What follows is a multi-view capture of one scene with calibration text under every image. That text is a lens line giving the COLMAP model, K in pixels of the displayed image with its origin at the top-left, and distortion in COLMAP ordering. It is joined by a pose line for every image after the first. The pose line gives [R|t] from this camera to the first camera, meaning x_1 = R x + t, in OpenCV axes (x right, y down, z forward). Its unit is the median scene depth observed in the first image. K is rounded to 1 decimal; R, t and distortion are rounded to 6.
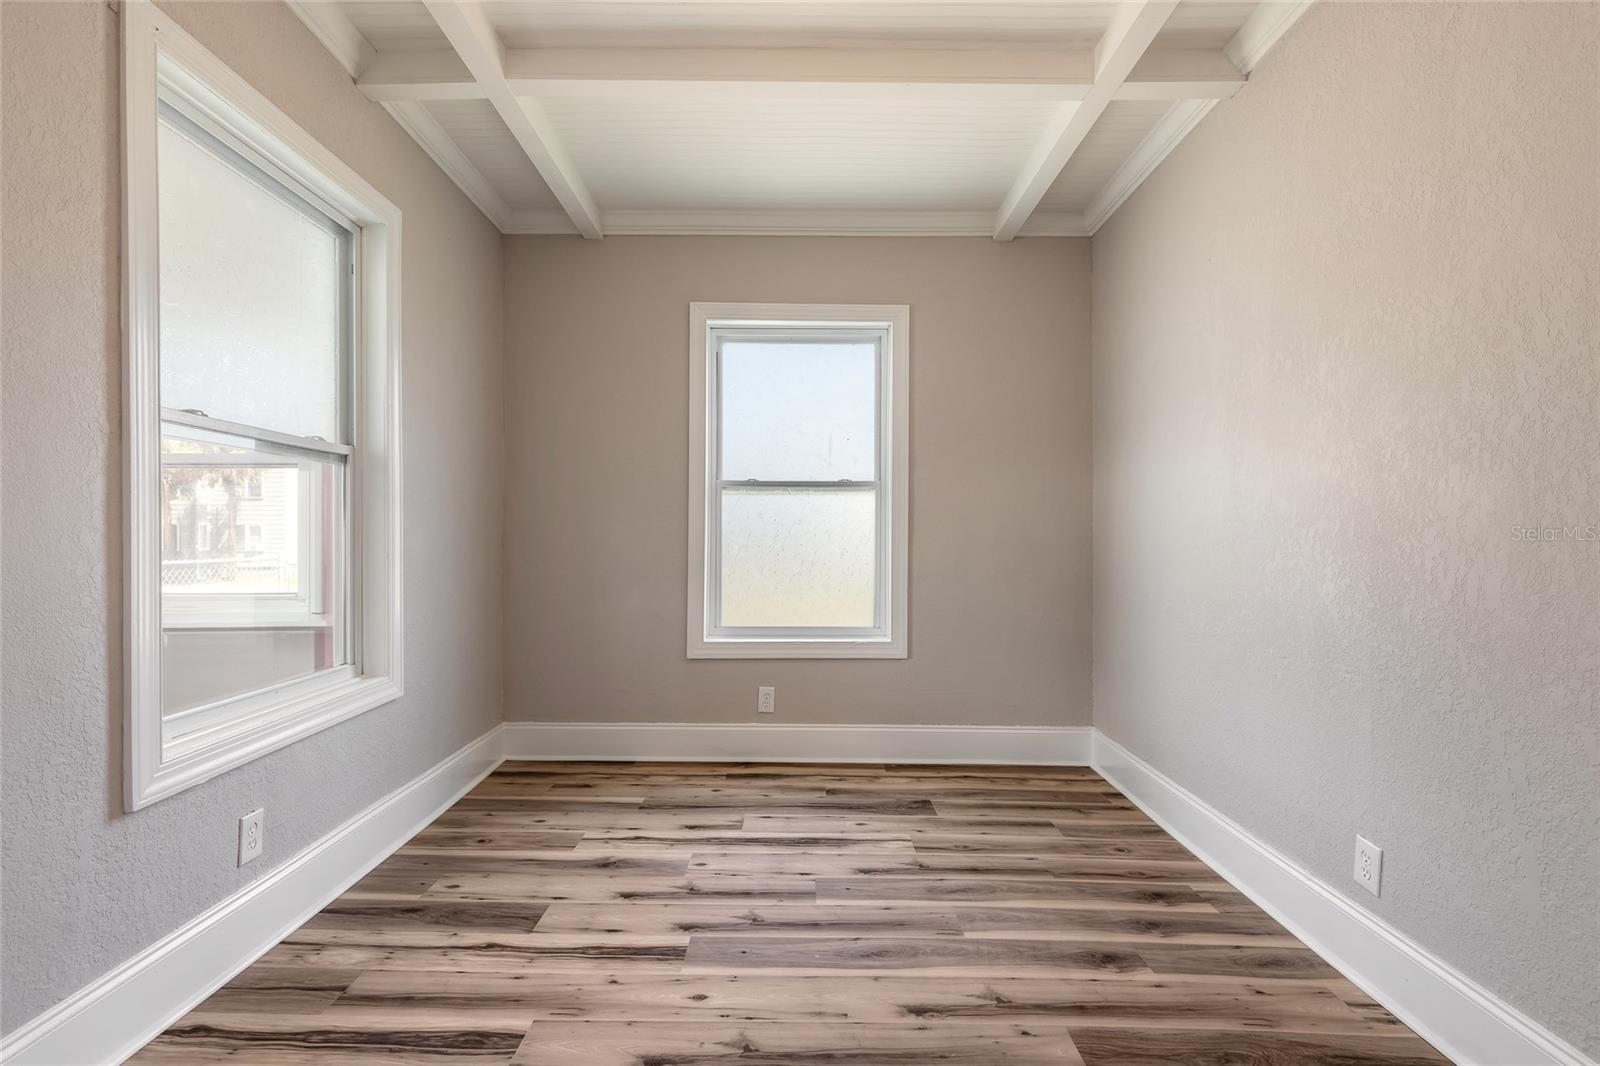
lens RADIAL K [[720.1, 0, 794.4], [0, 720.1, 536.9], [0, 0, 1]] dist [0.002468, 0.000652]
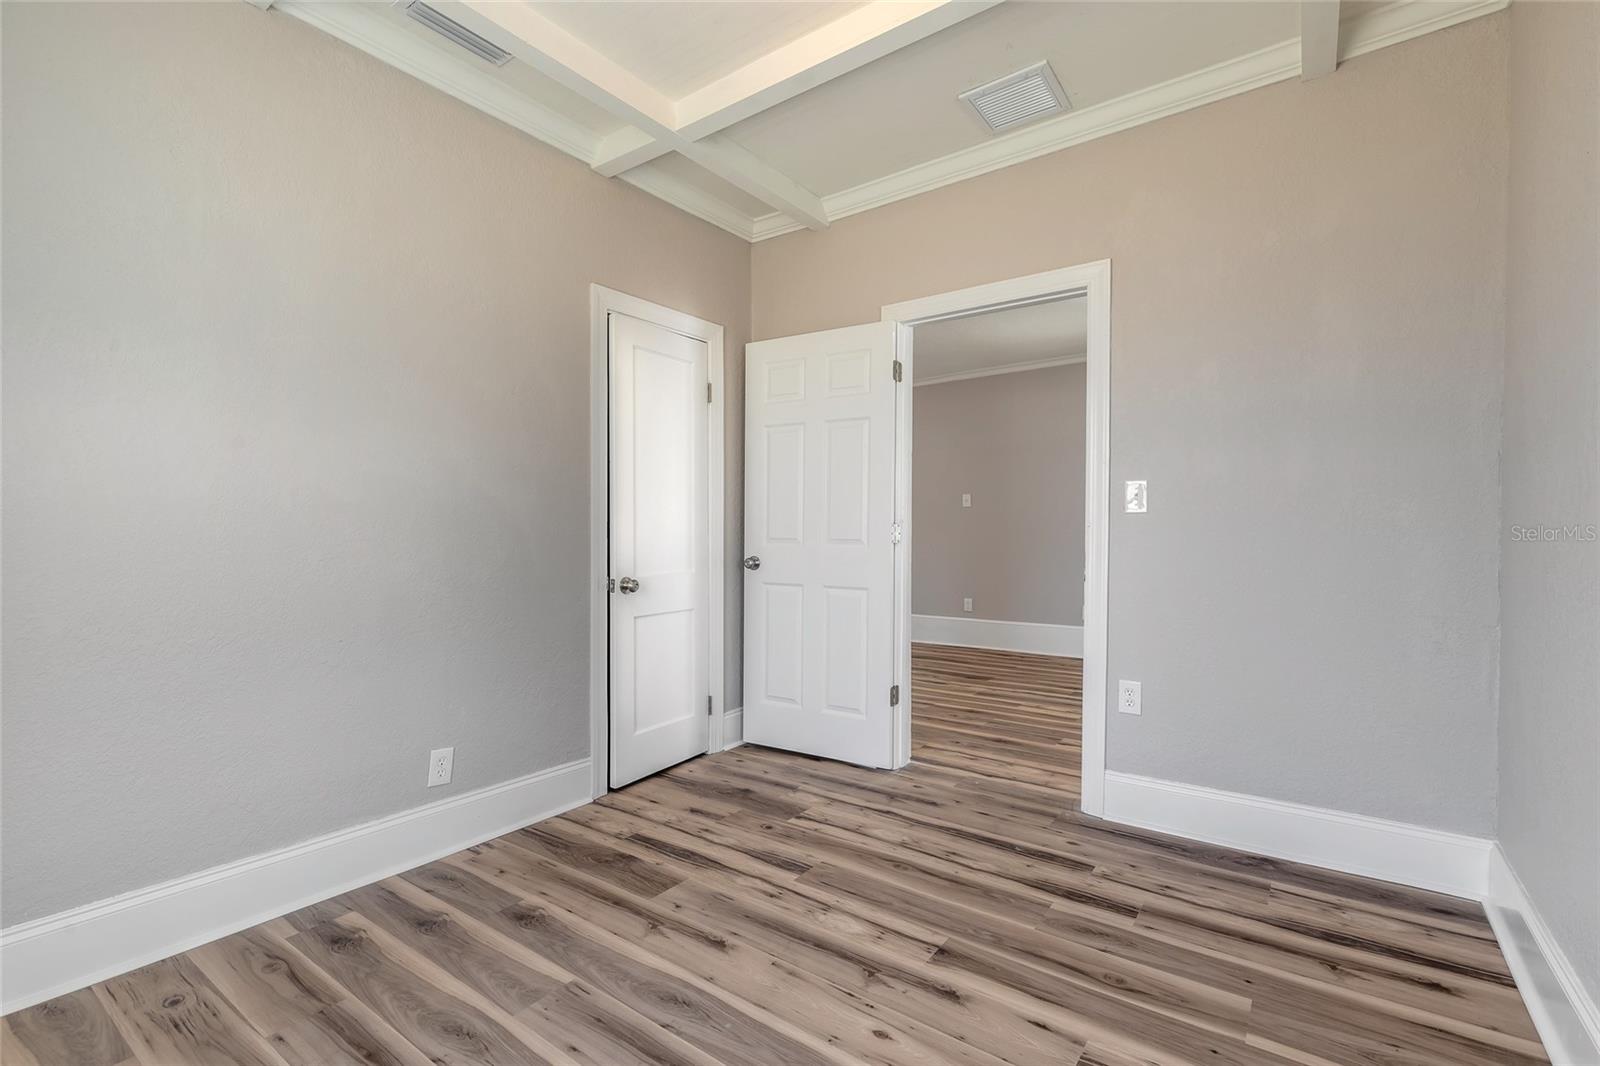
lens RADIAL K [[720.1, 0, 794.4], [0, 720.1, 536.9], [0, 0, 1]] dist [0.002468, 0.000652]
pose [[-0.803702, -0.011813, 0.594915, -0.546611], [-0.006087, 0.999914, 0.011632, 0.001547], [-0.595001, 0.005727, -0.803705, 1.696867]]
